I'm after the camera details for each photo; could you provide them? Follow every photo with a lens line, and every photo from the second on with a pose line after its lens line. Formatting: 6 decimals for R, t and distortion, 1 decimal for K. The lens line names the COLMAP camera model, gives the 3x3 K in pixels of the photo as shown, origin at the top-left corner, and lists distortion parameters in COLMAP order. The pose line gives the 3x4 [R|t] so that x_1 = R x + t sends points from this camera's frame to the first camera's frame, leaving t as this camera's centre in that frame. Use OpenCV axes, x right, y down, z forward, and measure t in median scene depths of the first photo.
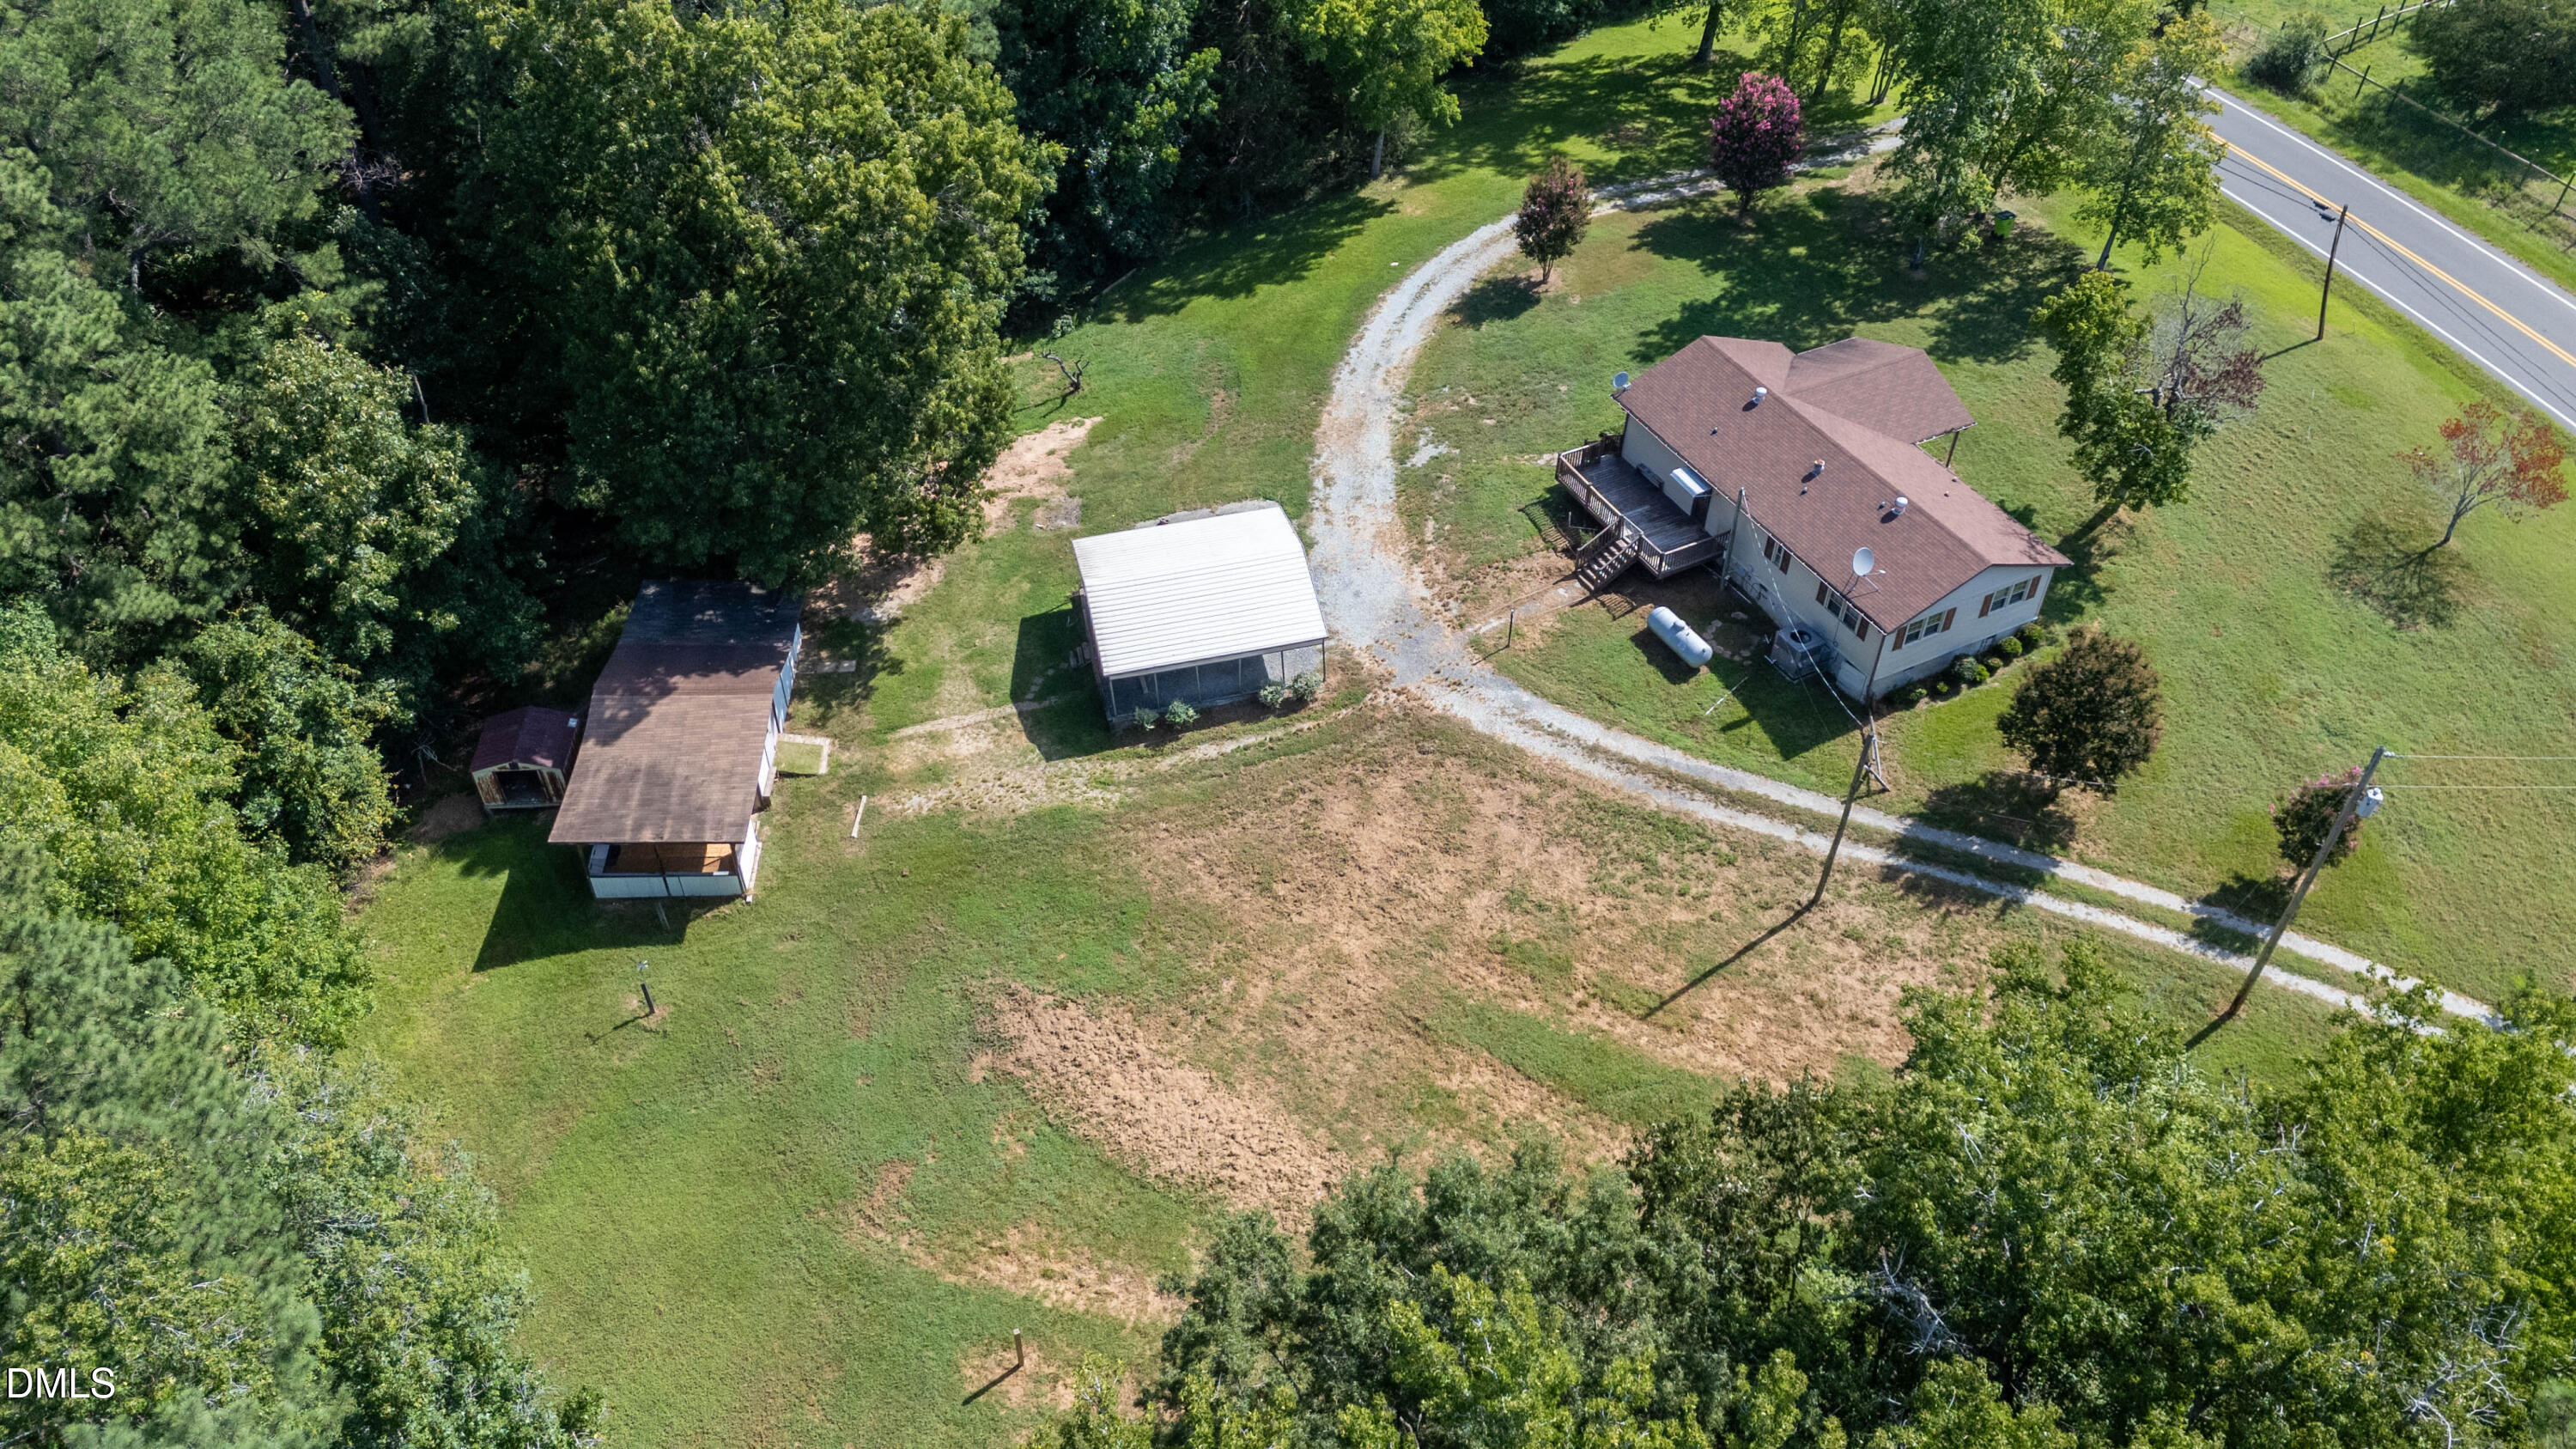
lens RADIAL K [[1879.4, 0, 1288.0], [0, 1879.4, 724.5], [0, 0, 1]] dist [0.077216, -0.094908]
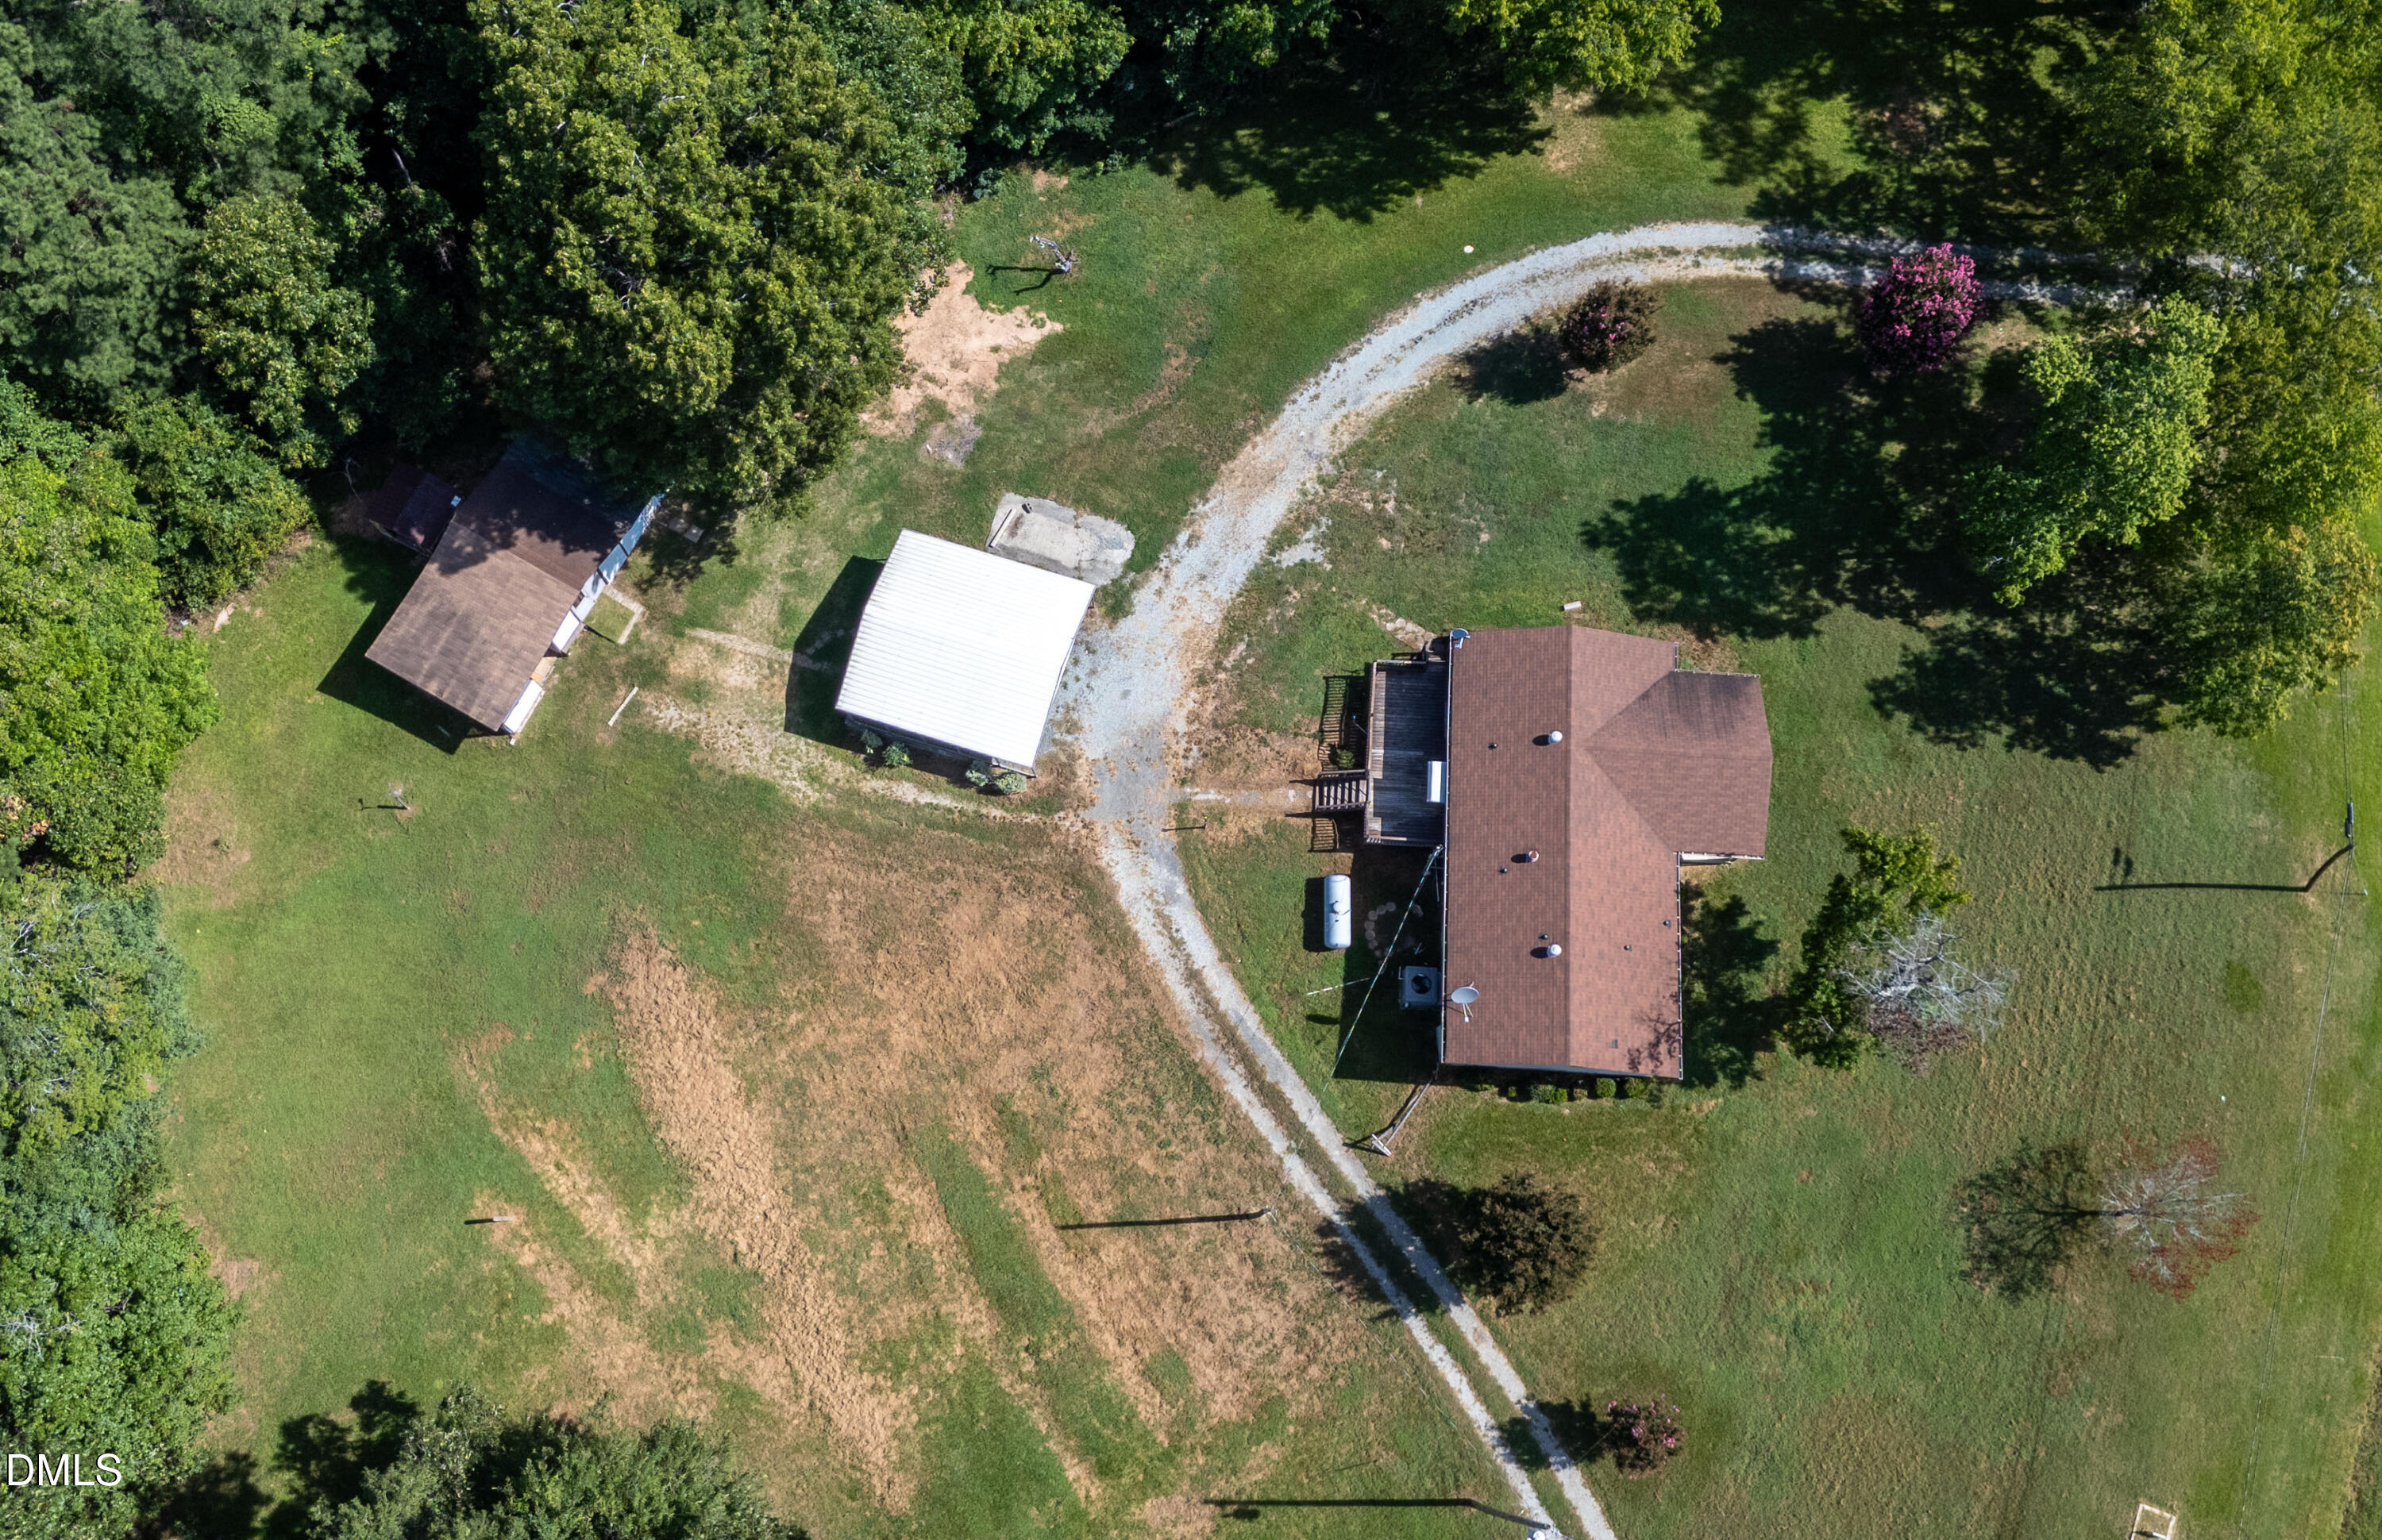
lens RADIAL K [[1948.9, 0, 1101.4], [0, 1948.9, 774.1], [0, 0, 1]] dist [0.103193, -0.178516]
pose [[0.855200, 0.496836, -0.147604, 0.224363], [-0.341580, 0.754463, 0.560454, -0.690462], [0.389816, -0.428881, 0.814926, 0.097803]]
